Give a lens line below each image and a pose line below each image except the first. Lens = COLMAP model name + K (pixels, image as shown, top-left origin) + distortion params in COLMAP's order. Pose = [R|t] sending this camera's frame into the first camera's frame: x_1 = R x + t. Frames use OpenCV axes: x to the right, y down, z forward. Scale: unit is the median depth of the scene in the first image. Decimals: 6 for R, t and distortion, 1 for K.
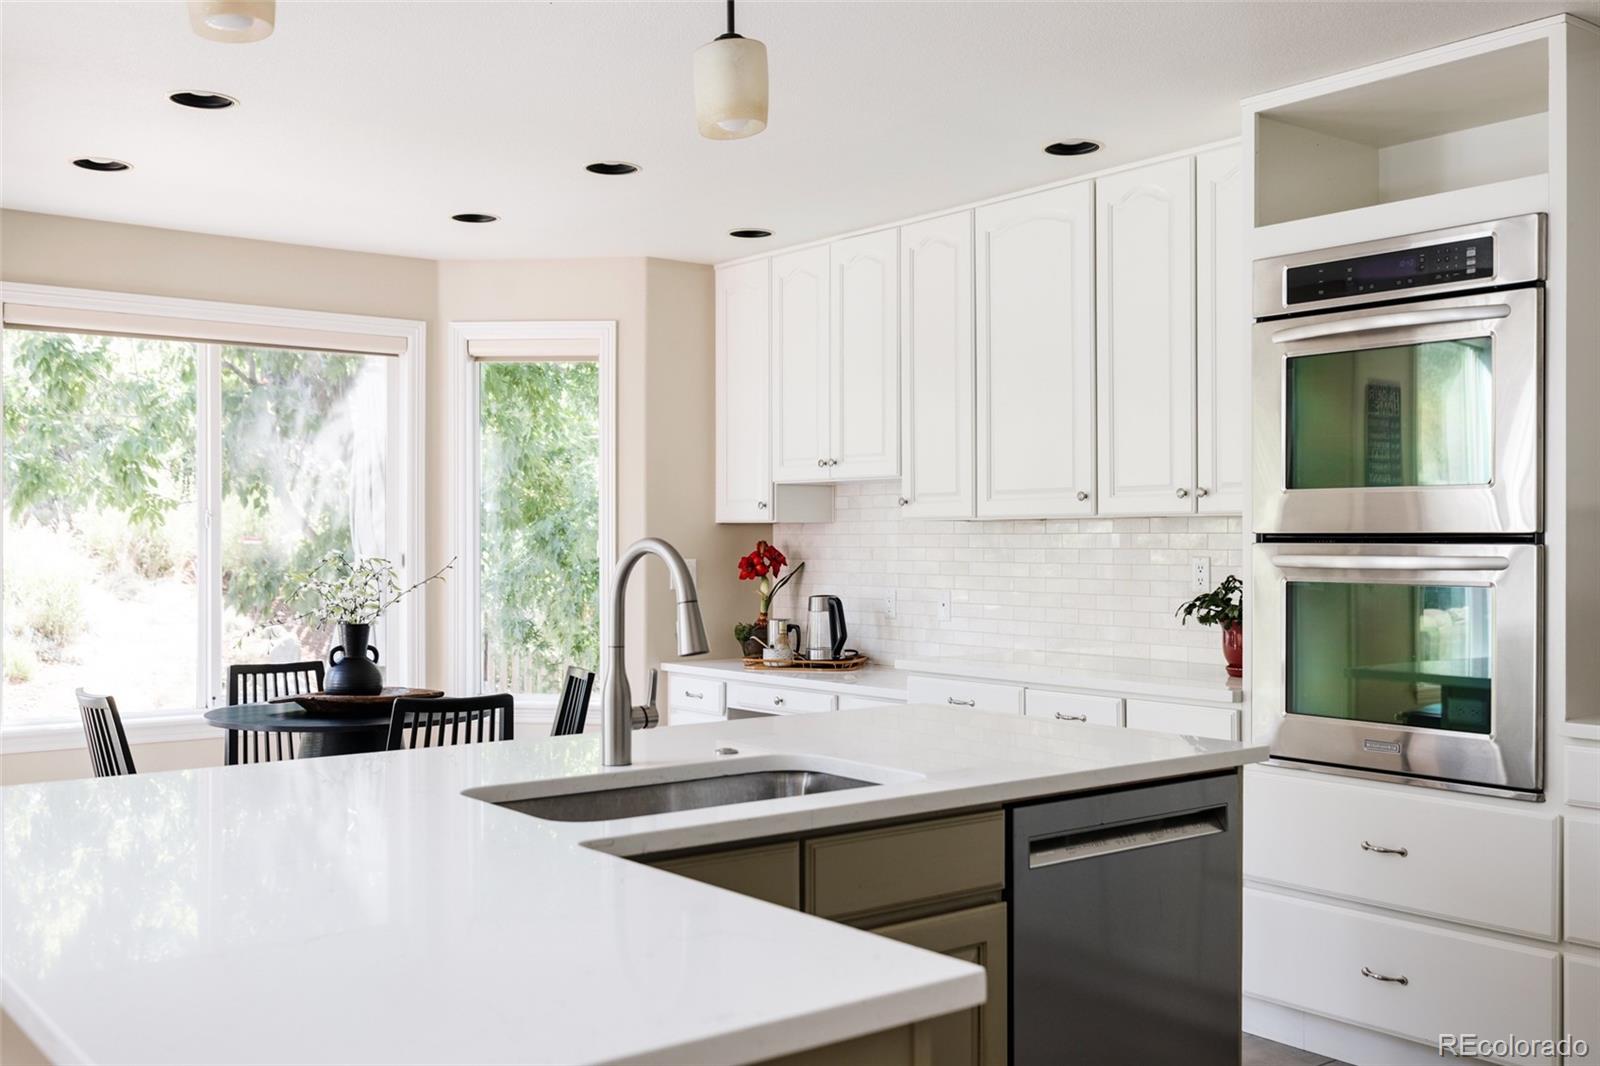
lens RADIAL K [[1540.4, 0, 803.7], [0, 1540.4, 549.0], [0, 0, 1]] dist [-0.054444, 0.000000]
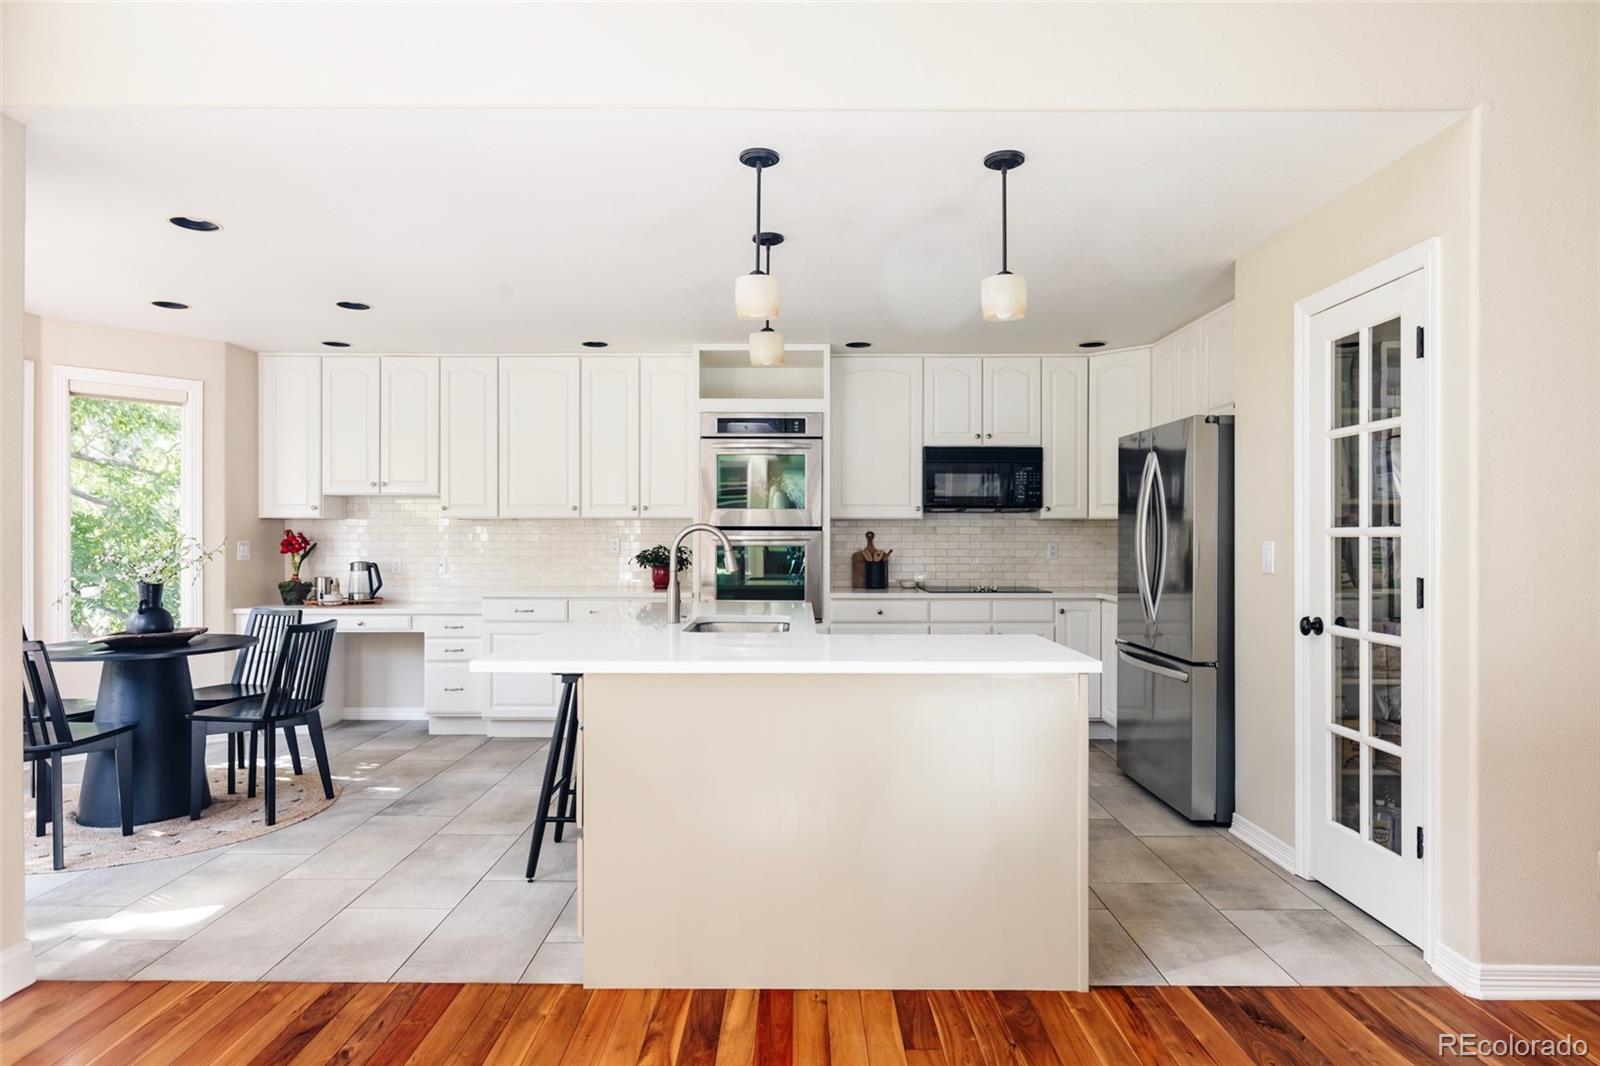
lens RADIAL K [[919.6, 0, 822.8], [0, 919.6, 538.0], [0, 0, 1]] dist [-0.004944, -0.002434]
pose [[0.608051, -0.000153, 0.793898, -0.515287], [0.002890, 0.999994, -0.002020, 0.008084], [-0.793892, 0.003523, 0.608048, -0.019535]]
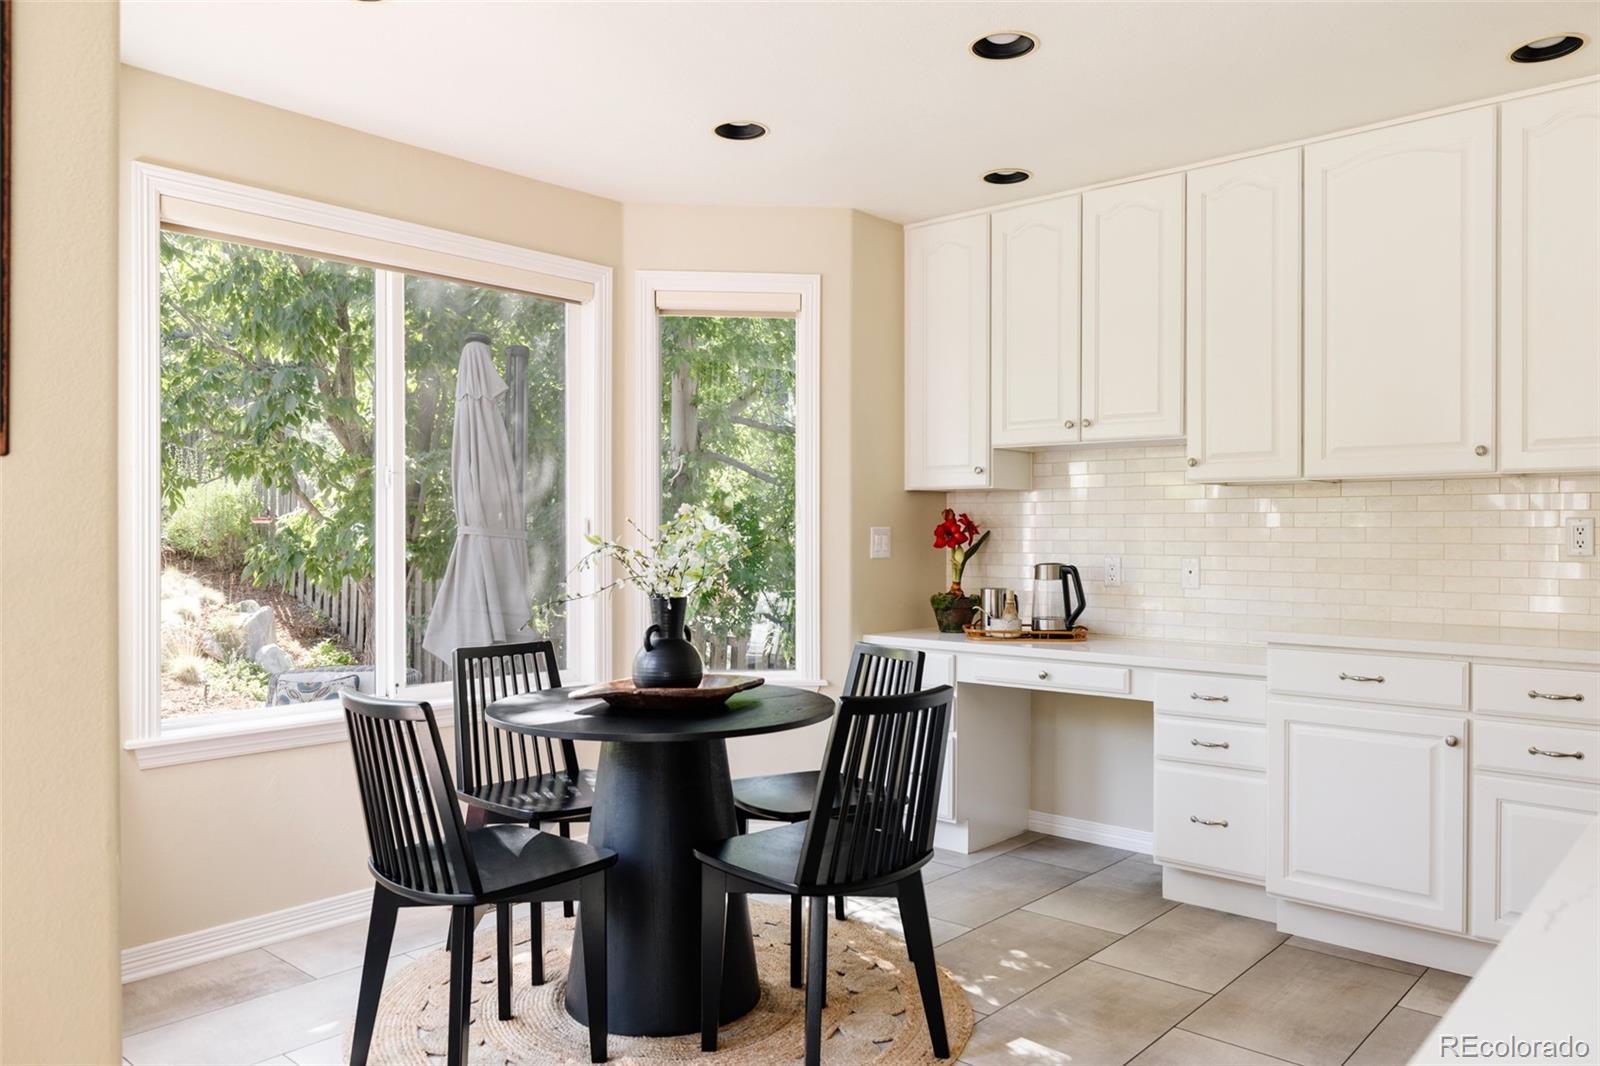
lens RADIAL K [[1188.3, 0, 786.9], [0, 1188.3, 542.7], [0, 0, 1]] dist [0.015843, 0.009772]
pose [[0.985062, -0.001493, 0.172194, -0.299373], [0.000488, 0.999983, 0.005878, 0.013705], [-0.172199, -0.005706, 0.985046, 0.315259]]
